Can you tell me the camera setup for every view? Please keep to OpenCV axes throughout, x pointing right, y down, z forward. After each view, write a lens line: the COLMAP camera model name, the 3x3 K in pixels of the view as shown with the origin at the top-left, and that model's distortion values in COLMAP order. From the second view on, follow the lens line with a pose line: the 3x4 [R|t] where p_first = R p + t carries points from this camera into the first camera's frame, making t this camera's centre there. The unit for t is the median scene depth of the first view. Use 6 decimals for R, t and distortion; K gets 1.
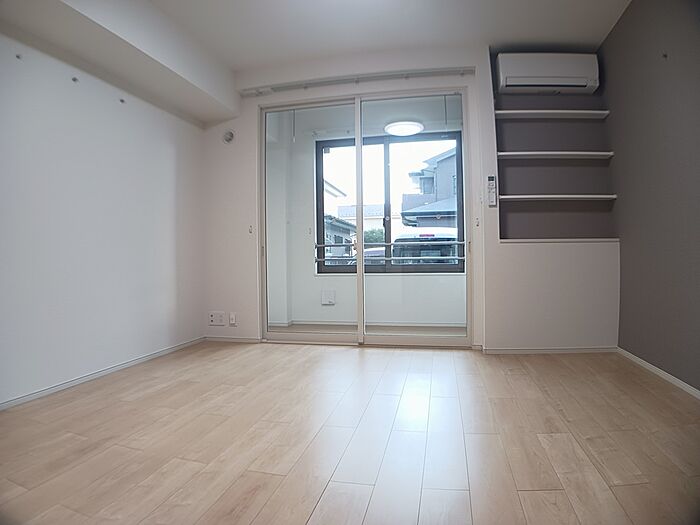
lens RADIAL K [[432.5, 0, 350.0], [0, 432.5, 262.5], [0, 0, 1]] dist [-0.241564, 0.053800]
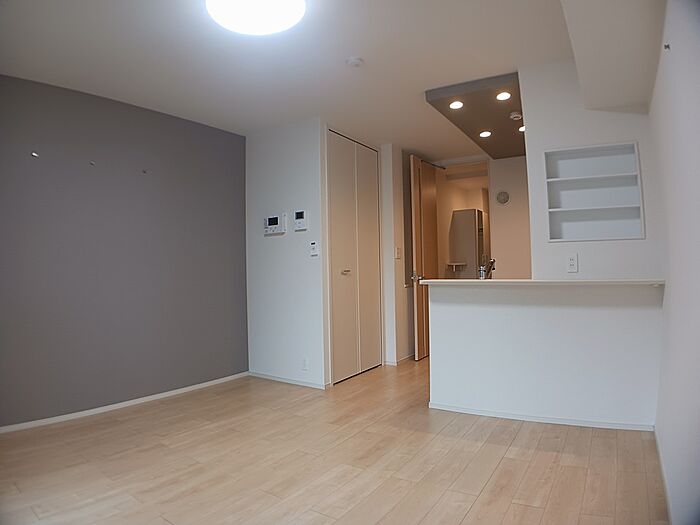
lens RADIAL K [[432.5, 0, 350.0], [0, 432.5, 262.5], [0, 0, 1]] dist [-0.241564, 0.053800]
pose [[-0.936172, 0.041849, 0.349043, -0.364600], [0.039943, 0.999122, -0.012660, -0.108592], [-0.349267, 0.002090, -0.937021, 1.153286]]
